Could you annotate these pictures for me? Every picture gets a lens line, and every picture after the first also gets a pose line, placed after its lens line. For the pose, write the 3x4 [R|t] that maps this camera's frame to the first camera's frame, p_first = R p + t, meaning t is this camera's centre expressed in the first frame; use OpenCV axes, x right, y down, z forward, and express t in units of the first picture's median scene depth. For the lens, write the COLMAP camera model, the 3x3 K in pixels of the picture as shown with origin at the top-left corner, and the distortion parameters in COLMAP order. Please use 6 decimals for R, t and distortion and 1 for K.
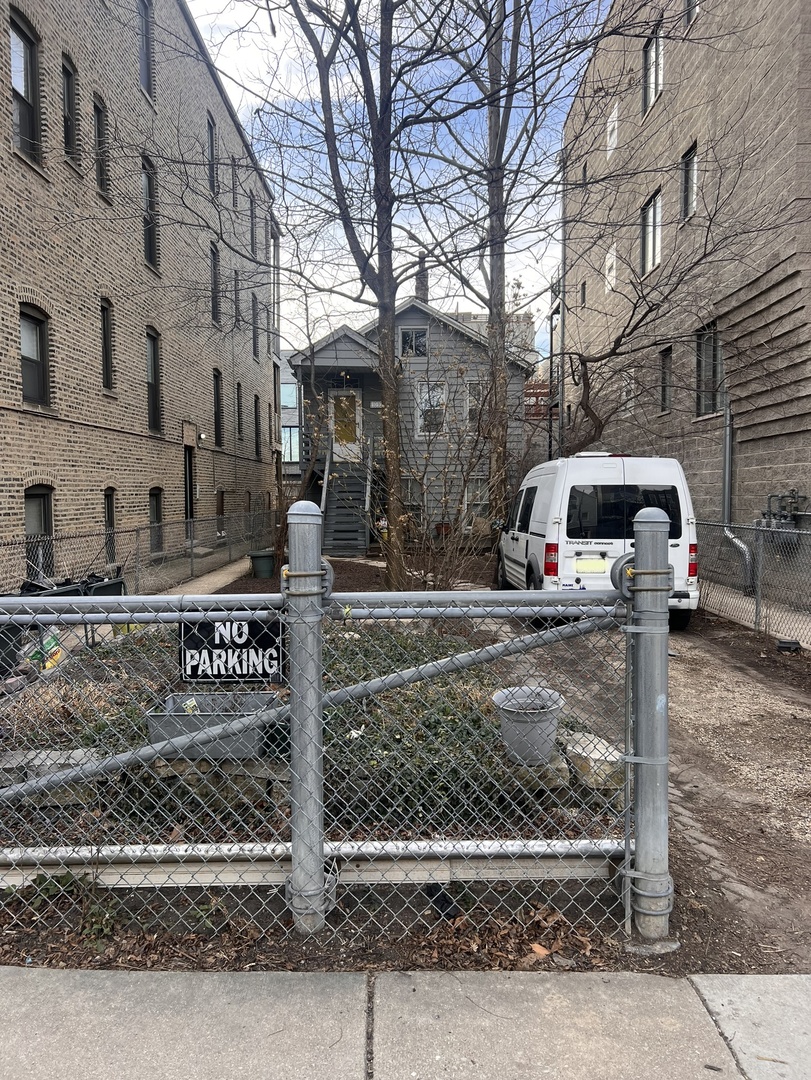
lens RADIAL K [[825.5, 0, 405.5], [0, 825.5, 540.0], [0, 0, 1]] dist [0.018413, -0.002634]
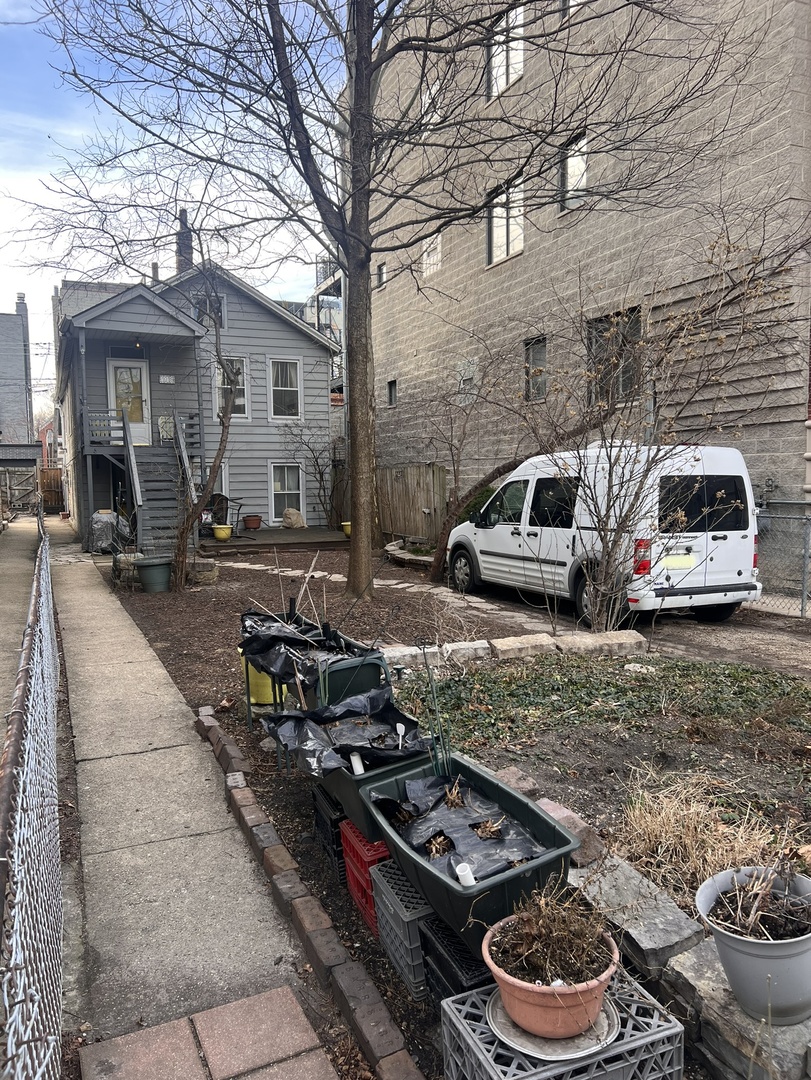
lens RADIAL K [[825.5, 0, 405.5], [0, 825.5, 540.0], [0, 0, 1]] dist [0.018413, -0.002634]
pose [[0.907820, -0.035735, 0.417835, -0.359064], [0.028655, 0.999320, 0.023208, -0.019212], [-0.418380, -0.009095, 0.908226, 0.221623]]
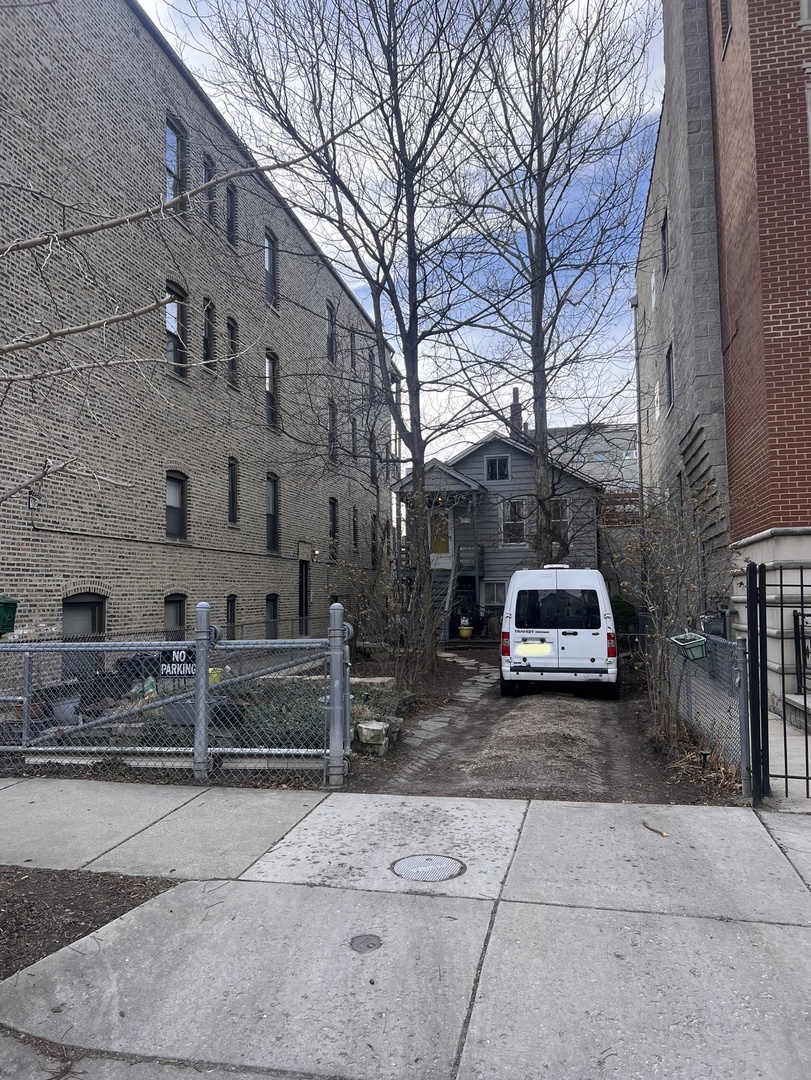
lens RADIAL K [[822.1, 0, 405.5], [0, 822.1, 540.0], [0, 0, 1]] dist [0.080153, -0.001032]
pose [[0.979511, -0.023822, -0.199977, 0.235557], [-0.001252, 0.992240, -0.124332, 0.018292], [0.201387, 0.122035, 0.971880, -0.321171]]
